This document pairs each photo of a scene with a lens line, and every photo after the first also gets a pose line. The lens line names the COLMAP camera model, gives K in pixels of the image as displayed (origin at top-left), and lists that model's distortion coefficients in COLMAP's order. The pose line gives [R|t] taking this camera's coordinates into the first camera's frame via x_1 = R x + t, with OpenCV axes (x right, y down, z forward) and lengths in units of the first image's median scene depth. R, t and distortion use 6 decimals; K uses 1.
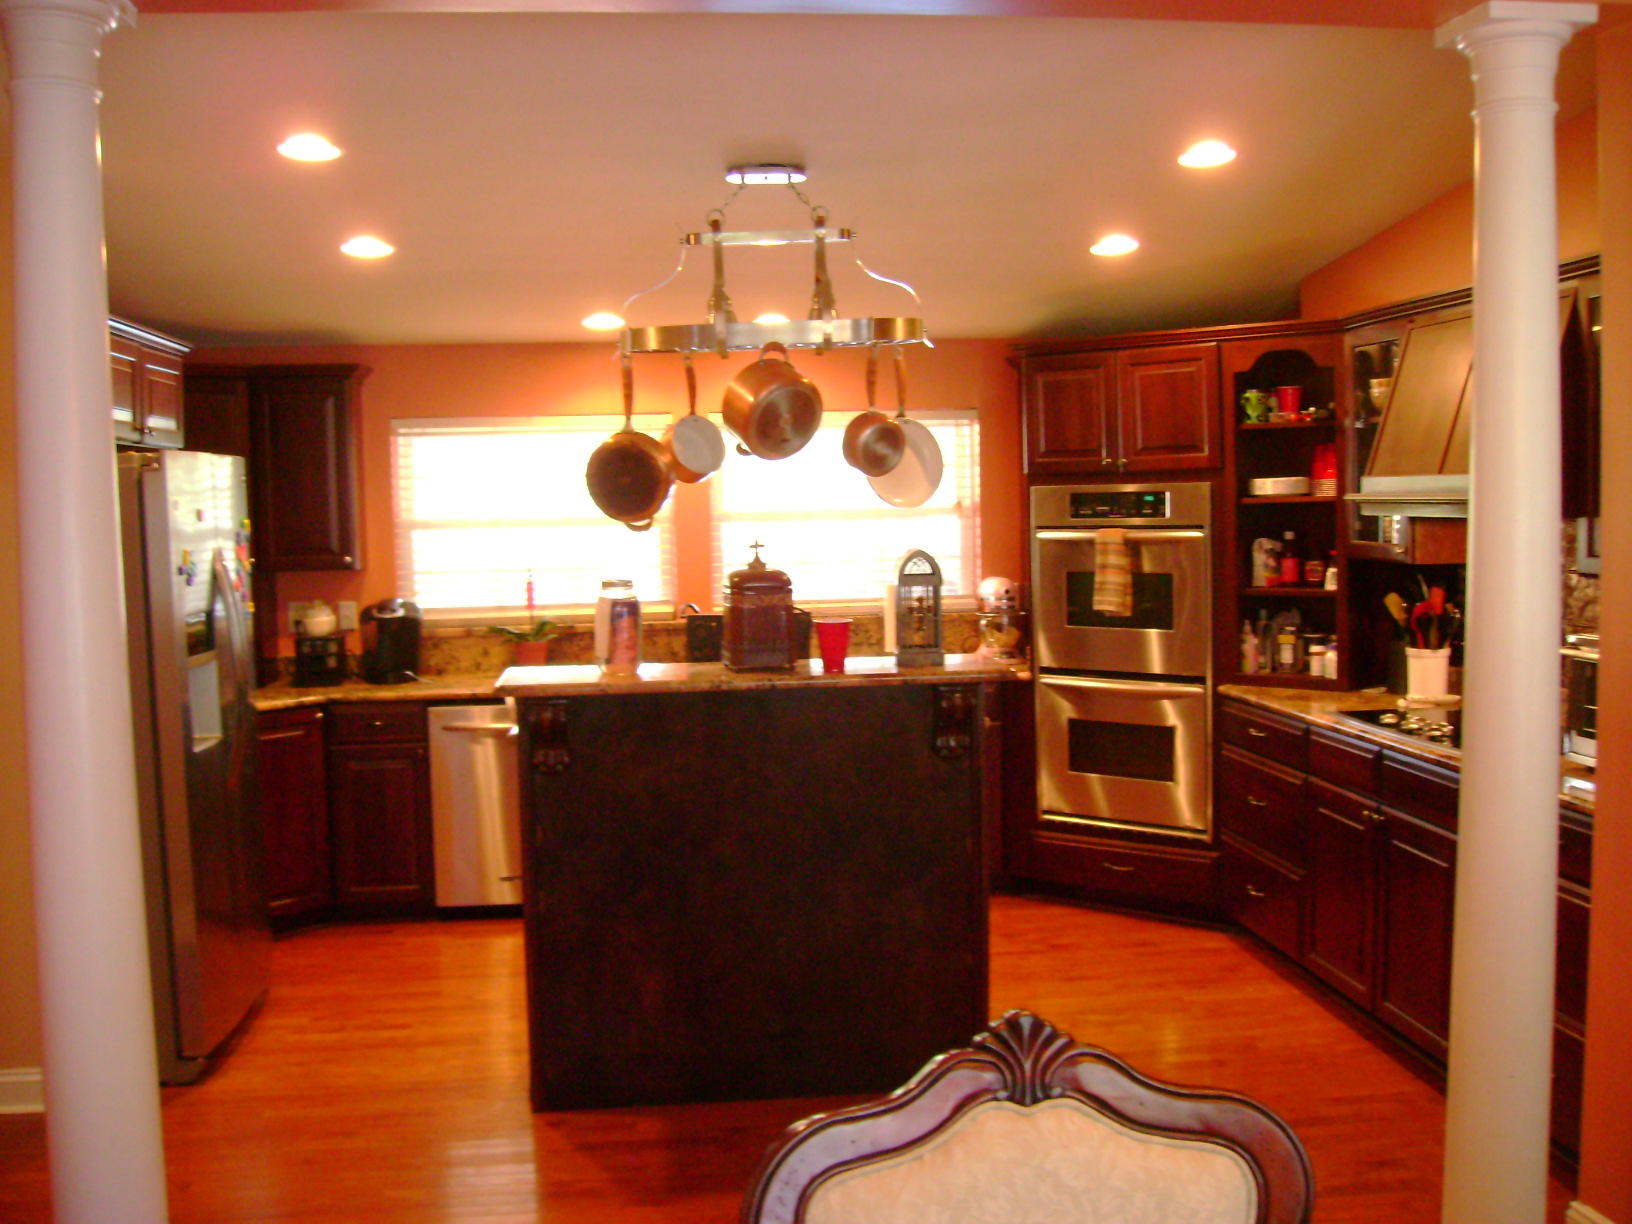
lens RADIAL K [[1618.5, 0, 825.8], [0, 1618.5, 602.8], [0, 0, 1]] dist [-0.139020, 0.100184]
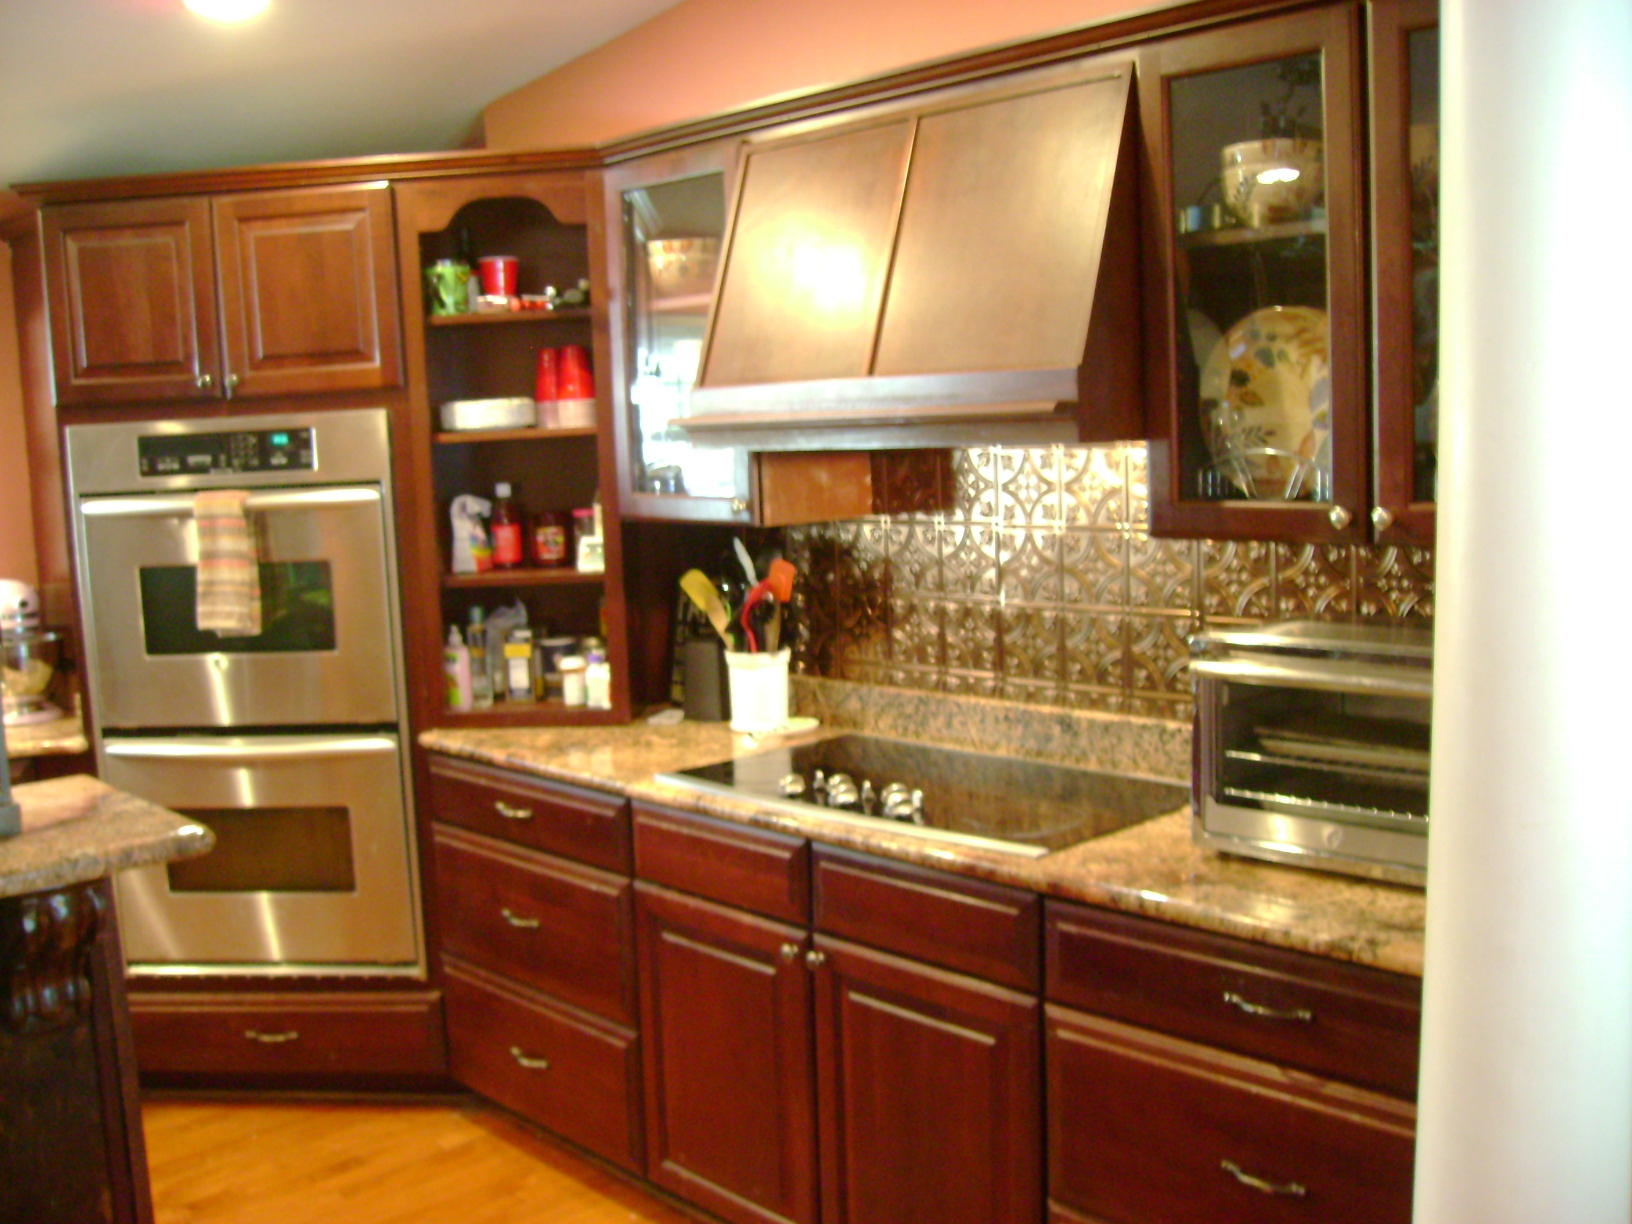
lens RADIAL K [[1618.5, 0, 825.8], [0, 1618.5, 602.8], [0, 0, 1]] dist [-0.139020, 0.100184]
pose [[0.800018, -0.076329, 0.595100, 0.002117], [0.060412, 0.997082, 0.046673, -0.019241], [-0.596926, -0.001388, 0.802295, 0.398476]]
